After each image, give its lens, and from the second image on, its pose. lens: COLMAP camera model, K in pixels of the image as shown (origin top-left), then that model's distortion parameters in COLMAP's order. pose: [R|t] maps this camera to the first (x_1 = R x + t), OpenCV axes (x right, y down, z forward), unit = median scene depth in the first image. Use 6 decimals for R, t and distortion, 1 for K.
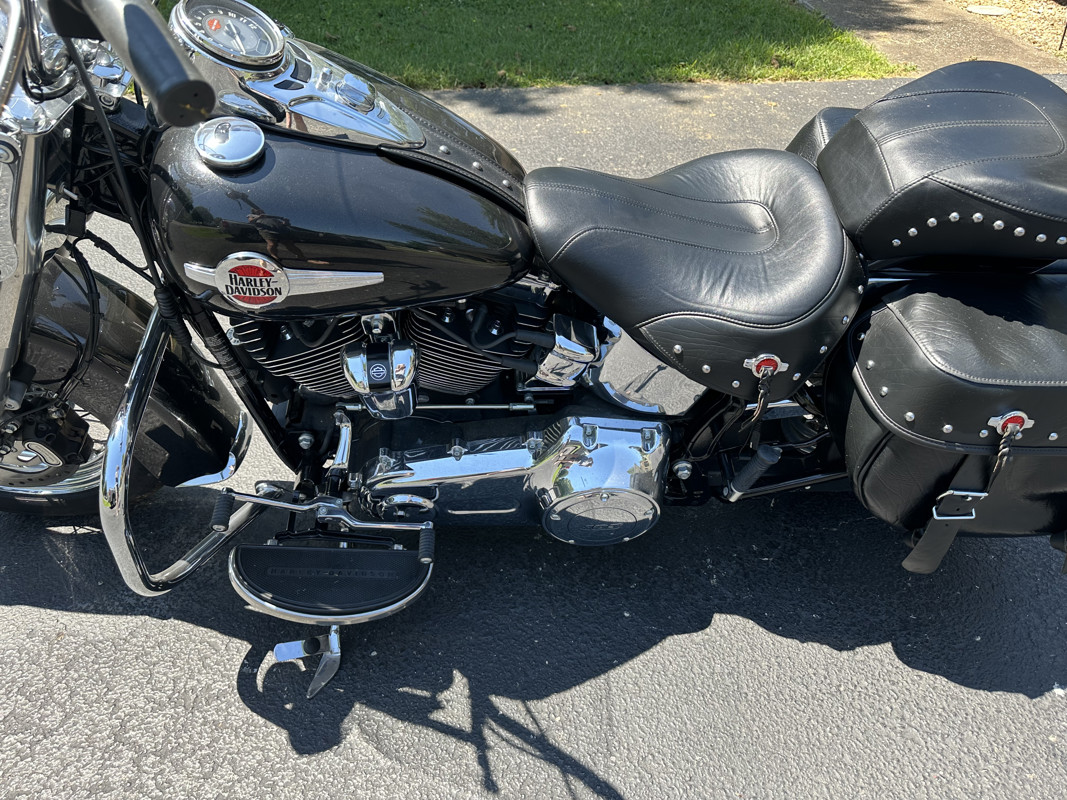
lens RADIAL K [[778.3, 0, 532.6], [0, 778.3, 384.3], [0, 0, 1]] dist [0.018466, -0.028068]
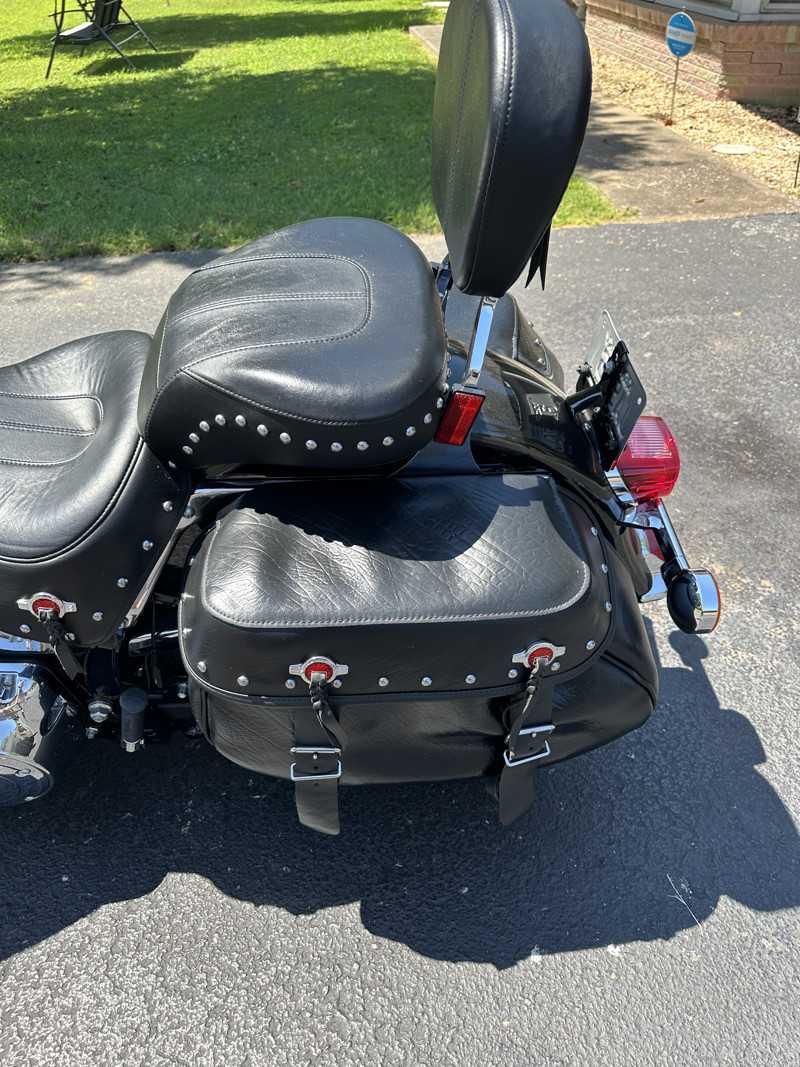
lens RADIAL K [[778.3, 0, 400.0], [0, 778.3, 533.5], [0, 0, 1]] dist [0.018466, -0.028068]
pose [[0.998948, -0.042932, 0.016134, 0.532635], [0.043006, 0.999066, -0.004236, -0.065778], [-0.015937, 0.004925, 0.999861, 0.157248]]
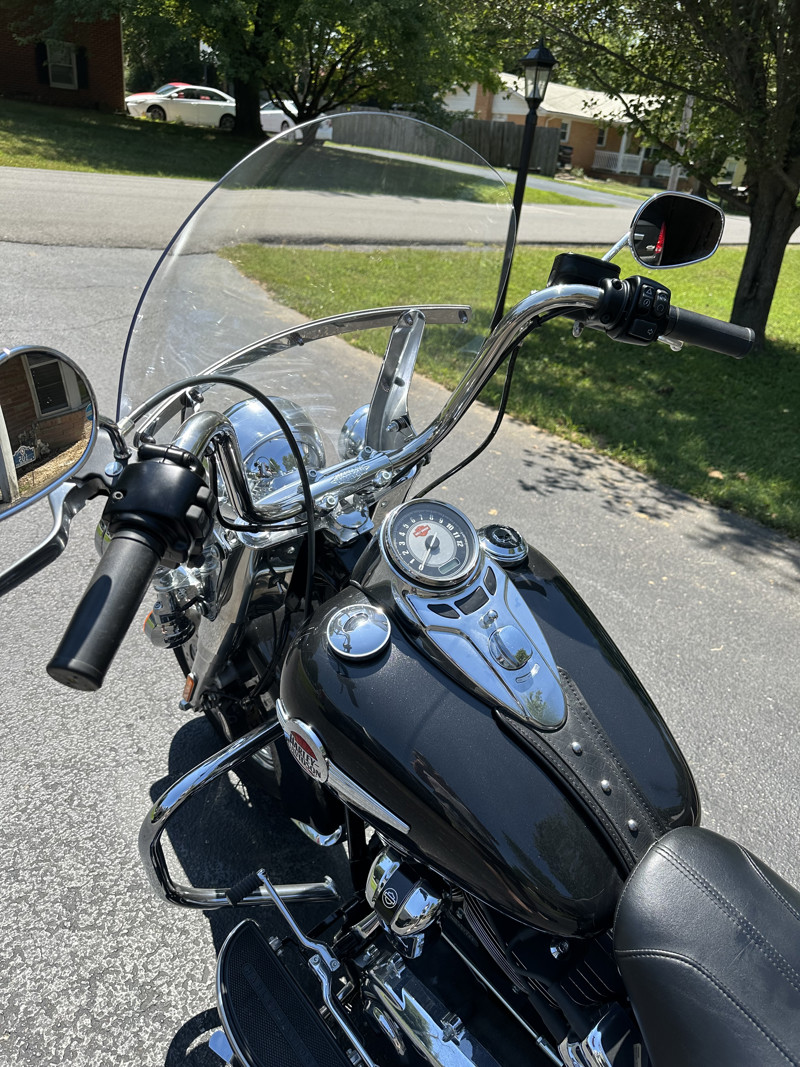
lens RADIAL K [[778.3, 0, 400.0], [0, 778.3, 533.5], [0, 0, 1]] dist [0.018466, -0.028068]
pose [[0.619597, 0.443466, -0.647640, 0.168961], [-0.584820, 0.811153, -0.004068, -0.298646], [0.523530, 0.381274, 0.761936, 0.136667]]
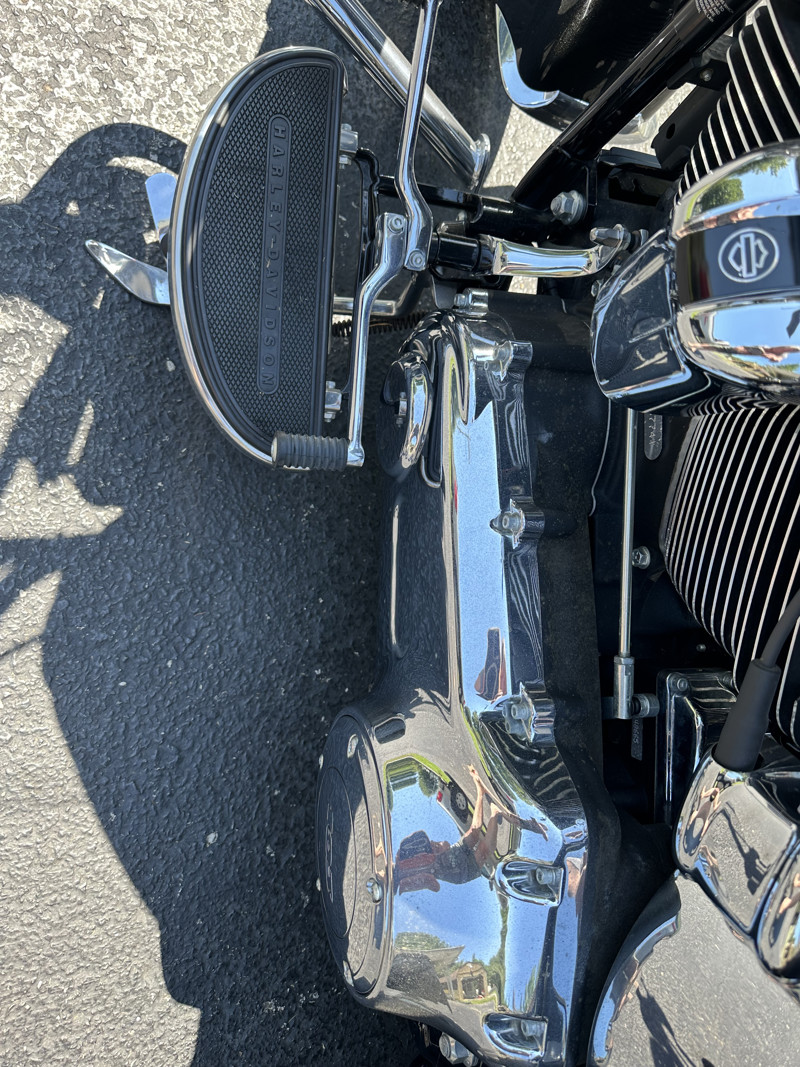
lens RADIAL K [[778.3, 0, 400.0], [0, 778.3, 533.5], [0, 0, 1]] dist [0.018466, -0.028068]
pose [[-0.059514, 0.994682, -0.084056, -0.051432], [-0.942836, -0.028352, 0.332049, 0.006271], [0.327900, 0.099012, 0.939510, 0.574600]]
